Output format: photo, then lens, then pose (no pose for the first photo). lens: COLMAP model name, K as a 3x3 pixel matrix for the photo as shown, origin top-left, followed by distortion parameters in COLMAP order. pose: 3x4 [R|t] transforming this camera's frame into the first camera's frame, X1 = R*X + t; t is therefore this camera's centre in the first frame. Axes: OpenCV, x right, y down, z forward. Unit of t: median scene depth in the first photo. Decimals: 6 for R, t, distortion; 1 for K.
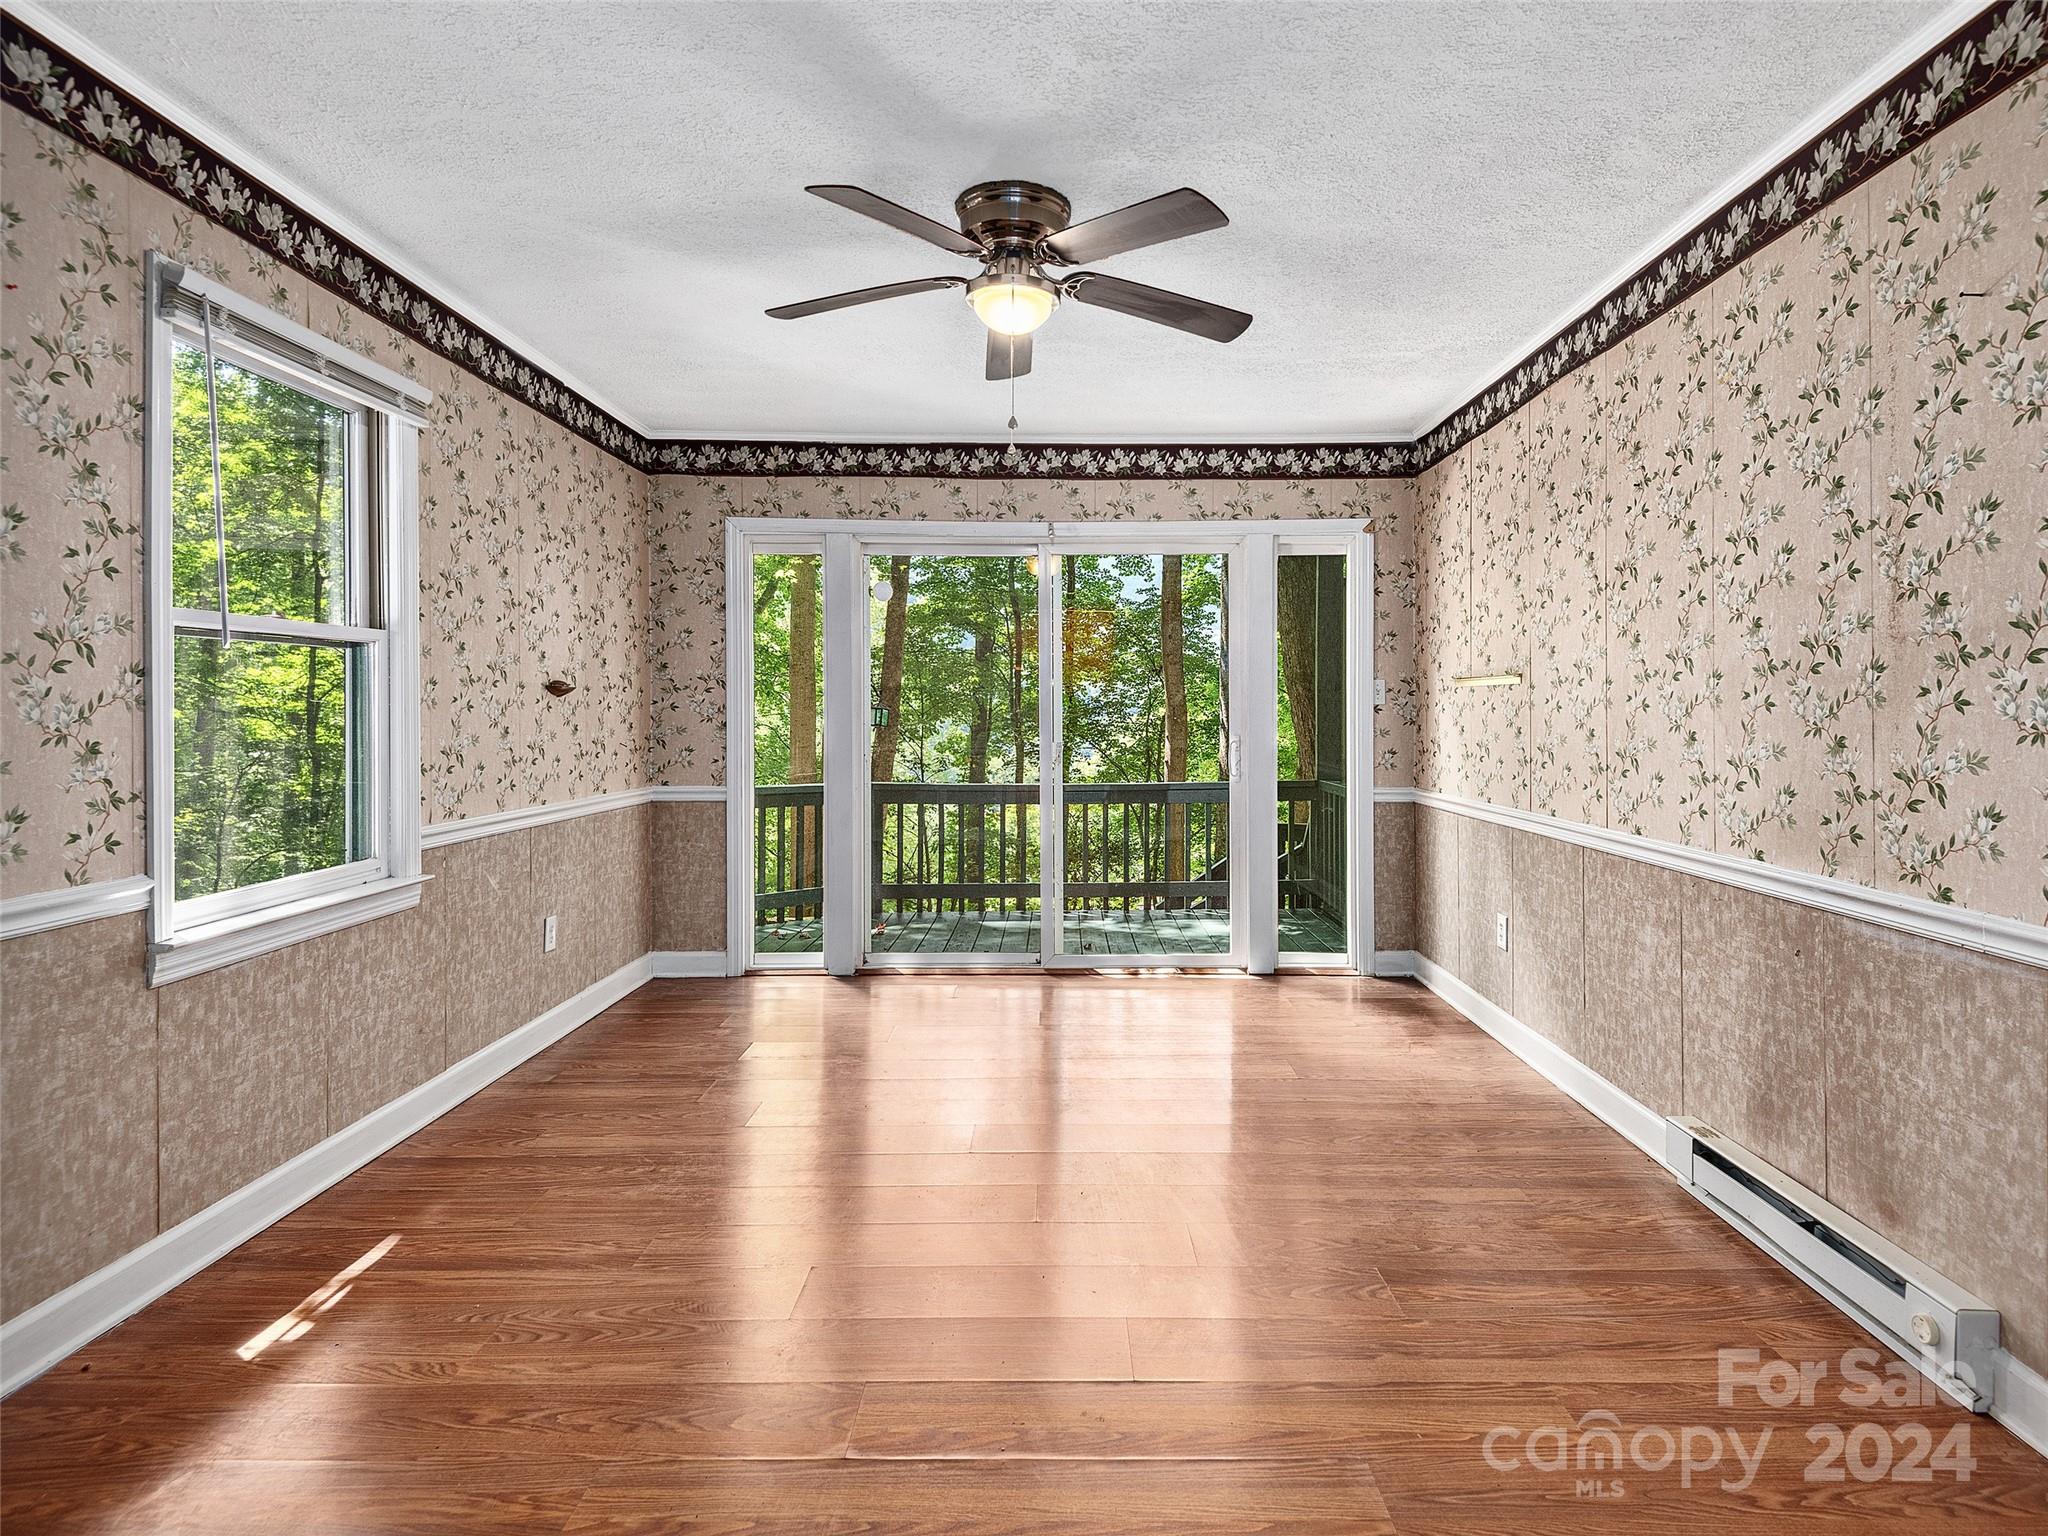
lens RADIAL K [[1096.2, 0, 1049.3], [0, 1096.2, 706.6], [0, 0, 1]] dist [0.026813, 0.000462]
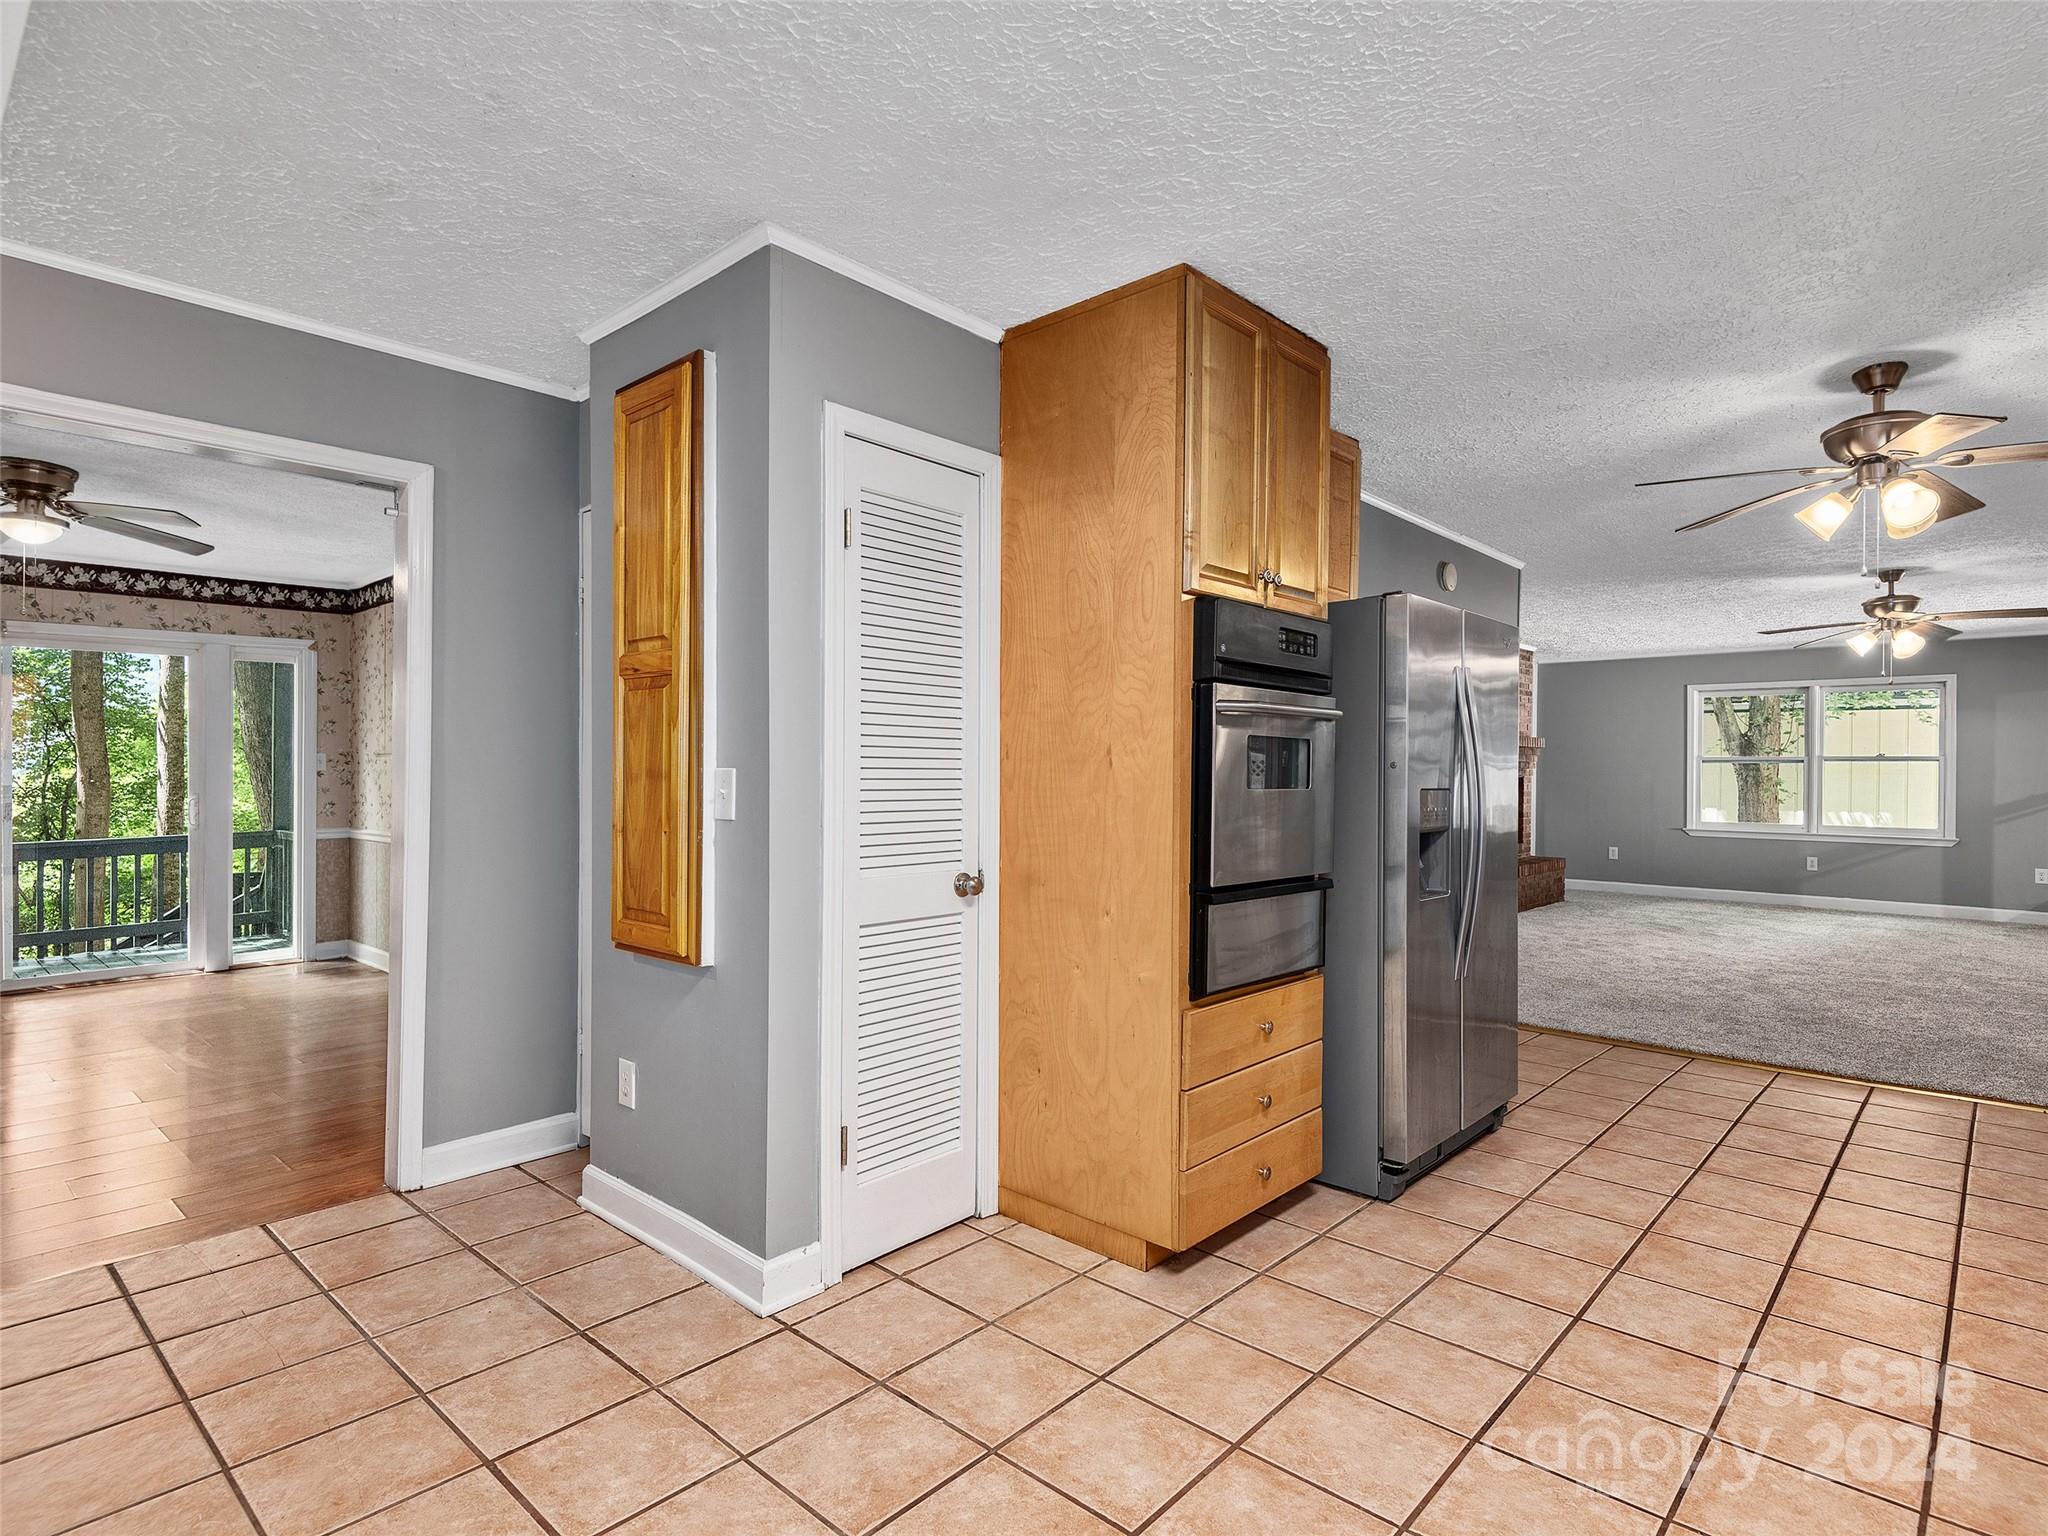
lens RADIAL K [[1096.2, 0, 1033.1], [0, 1096.2, 773.0], [0, 0, 1]] dist [0.026813, 0.000462]
pose [[0.678629, 0.005260, 0.734462, -0.132034], [-0.007520, 0.999972, -0.000213, -0.005377], [-0.734443, -0.005378, 0.678650, -0.667010]]
